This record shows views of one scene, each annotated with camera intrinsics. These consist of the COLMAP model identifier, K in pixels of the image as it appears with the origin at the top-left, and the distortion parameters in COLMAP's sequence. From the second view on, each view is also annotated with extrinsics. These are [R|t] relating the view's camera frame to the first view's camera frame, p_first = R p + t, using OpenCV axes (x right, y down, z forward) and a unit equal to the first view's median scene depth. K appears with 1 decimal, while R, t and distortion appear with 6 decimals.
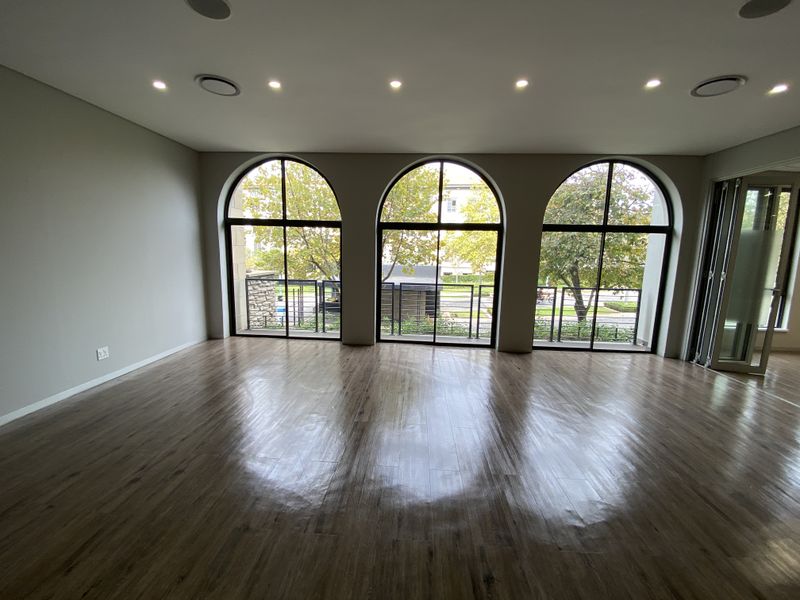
lens RADIAL K [[328.5, 0, 400.0], [0, 328.5, 300.0], [0, 0, 1]] dist [0.001393, -0.017103]
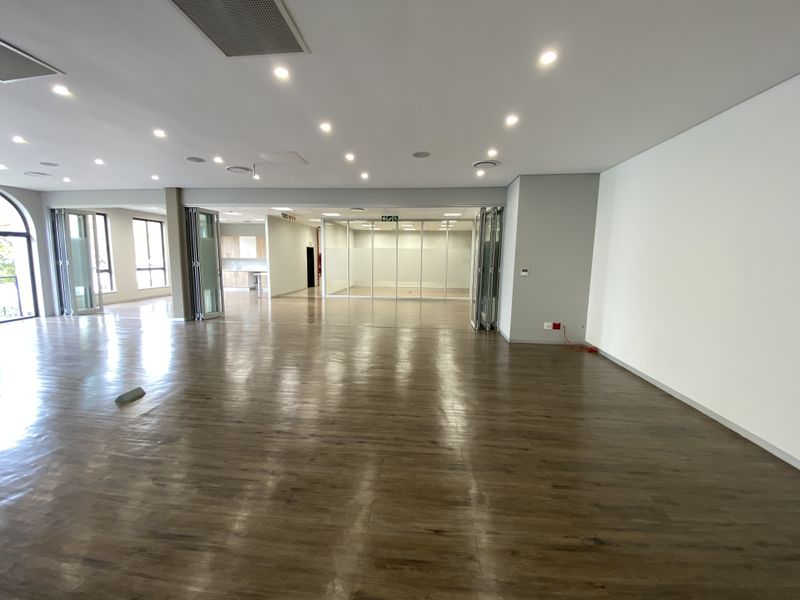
lens RADIAL K [[328.5, 0, 400.0], [0, 328.5, 300.0], [0, 0, 1]] dist [0.001393, -0.017103]
pose [[0.019245, -0.130646, 0.991242, -0.676108], [0.157636, 0.979422, 0.126028, 0.174971], [-0.987310, 0.153830, 0.039443, -0.759329]]
